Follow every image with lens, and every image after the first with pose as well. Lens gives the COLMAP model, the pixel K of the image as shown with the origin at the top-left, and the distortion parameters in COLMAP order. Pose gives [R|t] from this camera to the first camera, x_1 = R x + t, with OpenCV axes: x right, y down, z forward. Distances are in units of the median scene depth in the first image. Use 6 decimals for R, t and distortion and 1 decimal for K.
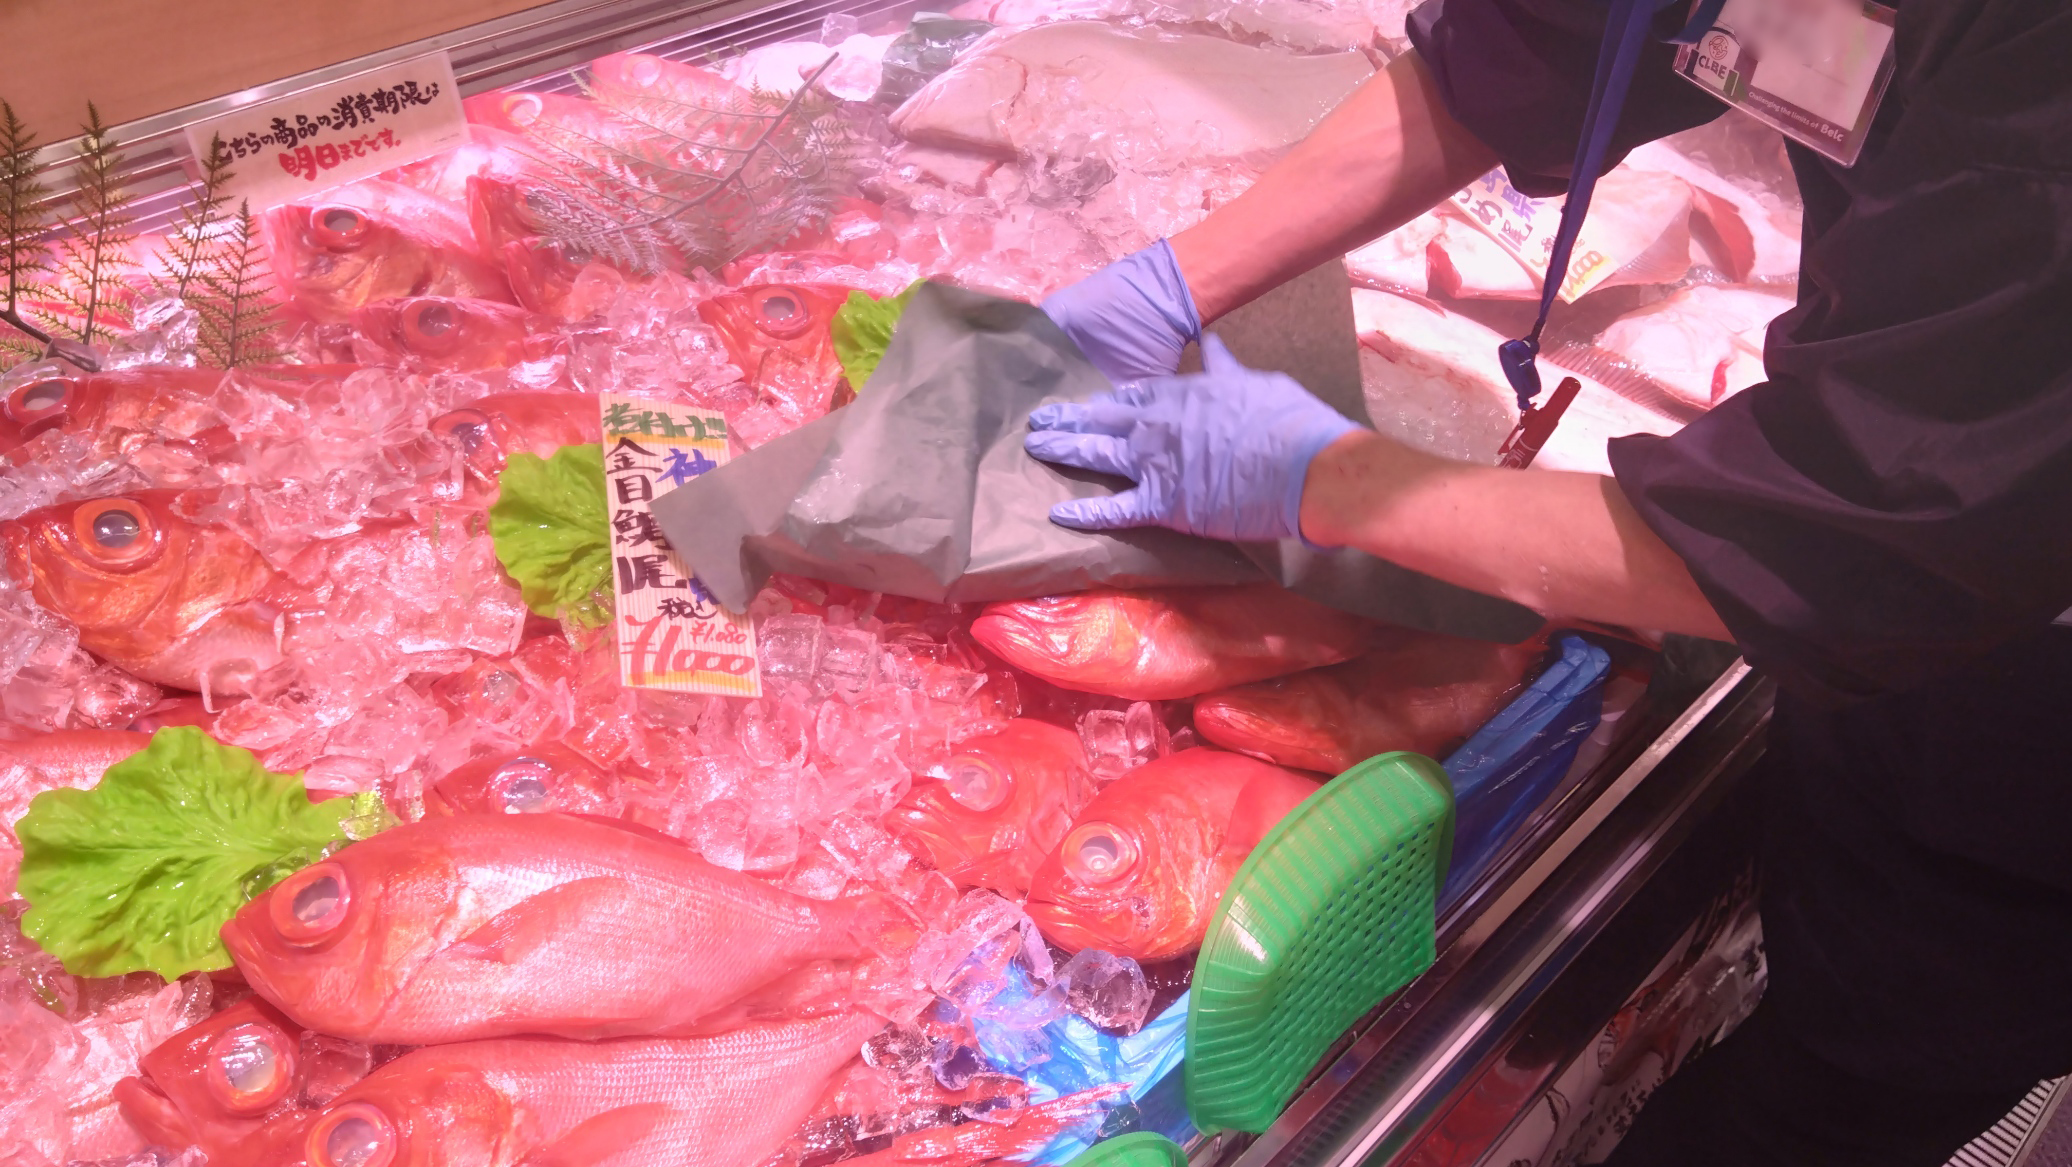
lens RADIAL K [[1674.0, 0, 1036.0], [0, 1674.0, 583.5], [0, 0, 1]] dist [-0.002418, -0.013471]
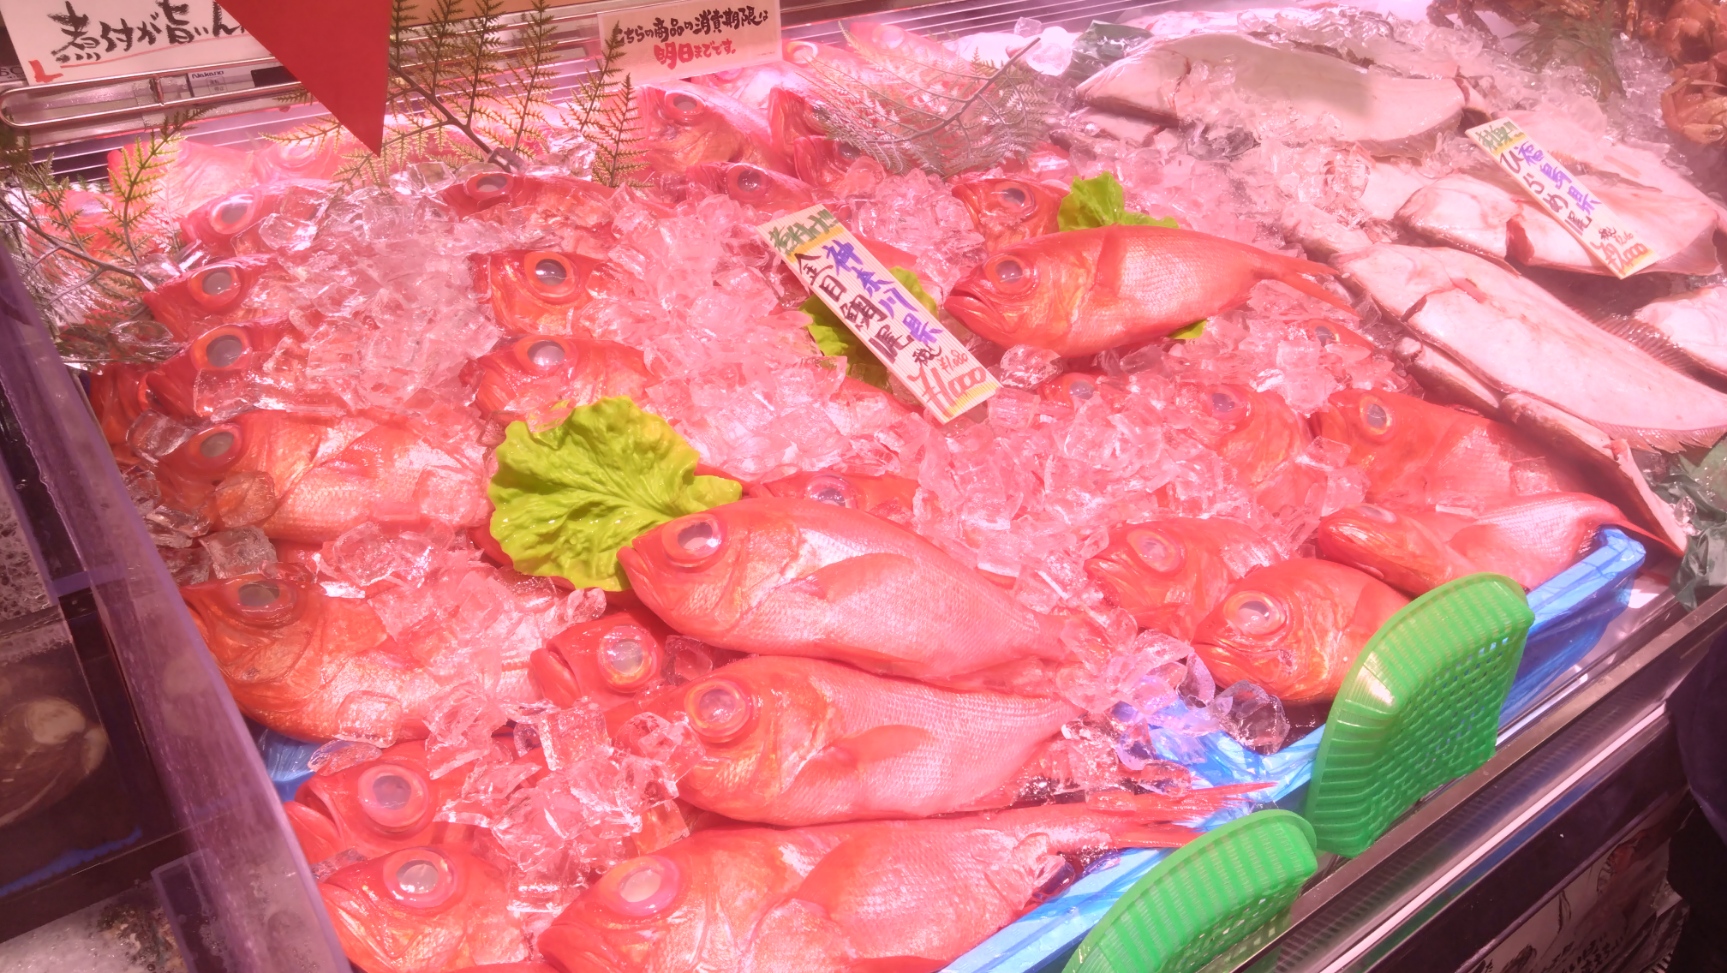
lens RADIAL K [[1351.6, 0, 863.5], [0, 1351.6, 486.5], [0, 0, 1]] dist [0.047195, -0.138667]
pose [[0.986476, 0.127151, -0.103434, -0.130278], [-0.132825, 0.989881, -0.049926, 0.127306], [0.096039, 0.062990, 0.993383, -0.045758]]
